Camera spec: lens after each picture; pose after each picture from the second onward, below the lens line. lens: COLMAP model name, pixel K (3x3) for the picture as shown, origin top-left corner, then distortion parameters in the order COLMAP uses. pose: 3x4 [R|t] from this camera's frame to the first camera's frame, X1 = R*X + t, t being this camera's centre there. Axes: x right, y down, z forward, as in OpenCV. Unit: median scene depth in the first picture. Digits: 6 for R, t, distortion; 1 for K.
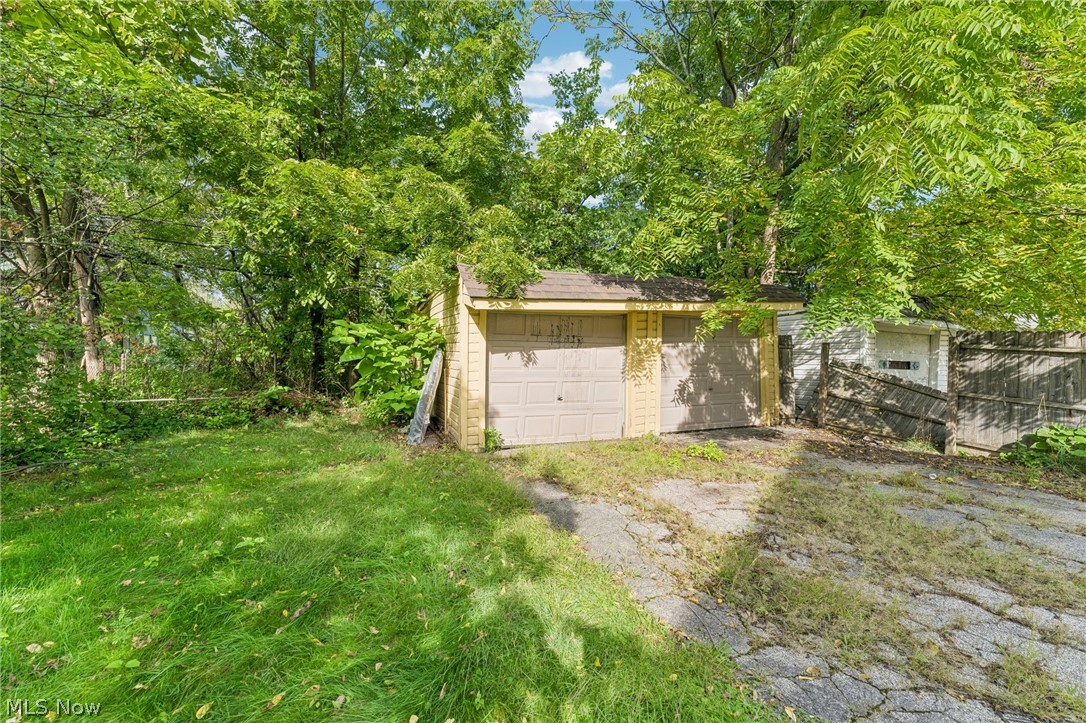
lens RADIAL K [[442.2, 0, 543.0], [0, 442.2, 361.5], [0, 0, 1]] dist [0.000487, 0.000019]
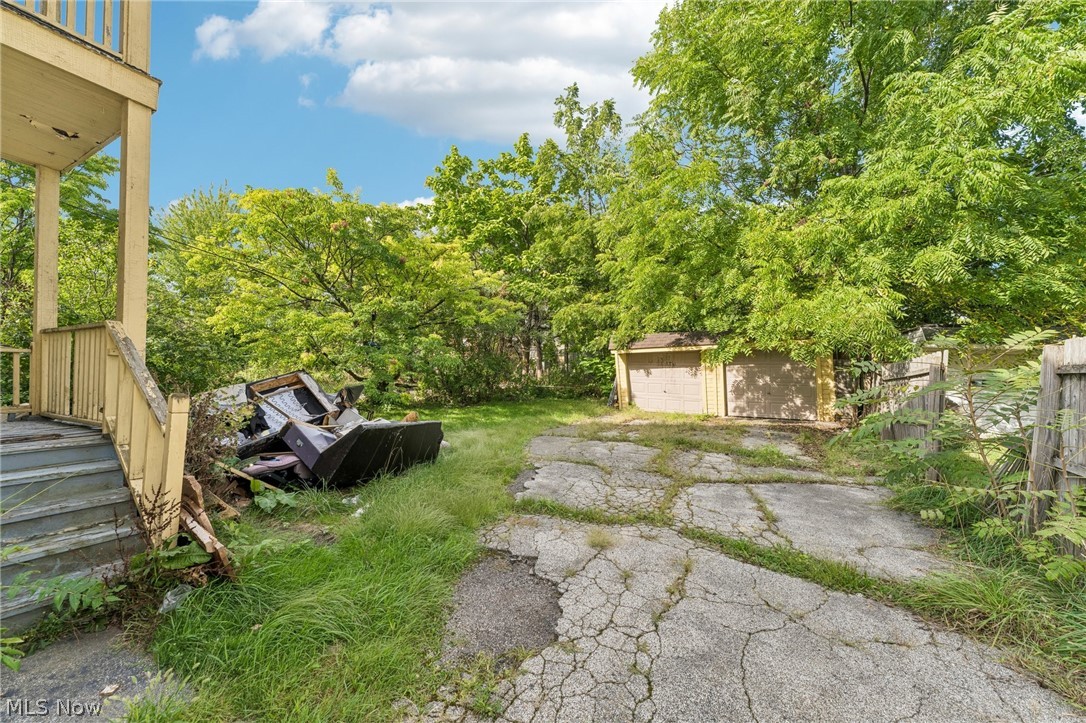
lens RADIAL K [[438.9, 0, 540.4], [0, 438.9, 353.6], [0, 0, 1]] dist [0.000497, 0.000069]
pose [[0.631093, -0.019274, -0.775468, 1.371066], [-0.011992, 0.999329, -0.034597, -0.019968], [0.775614, 0.031133, 0.630439, -0.847654]]
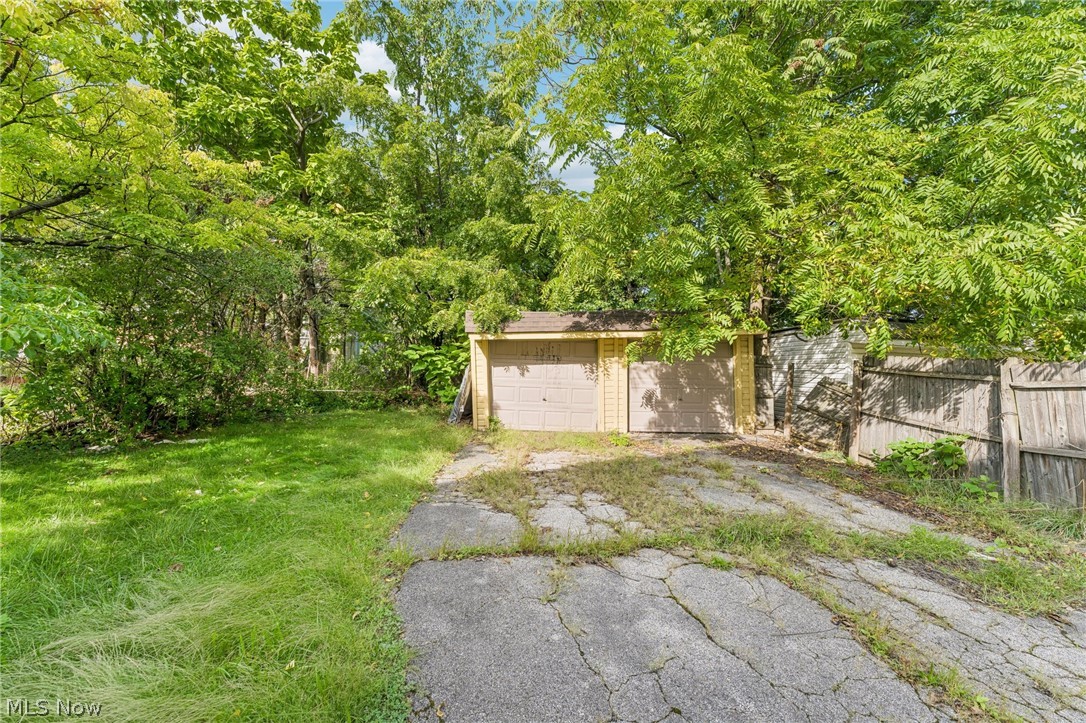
lens RADIAL K [[438.9, 0, 540.4], [0, 438.9, 353.6], [0, 0, 1]] dist [0.000497, 0.000069]
pose [[0.932404, 0.007605, -0.361337, 0.564919], [-0.022864, 0.999017, -0.037975, -0.009903], [0.360693, 0.043670, 0.931662, -0.349529]]
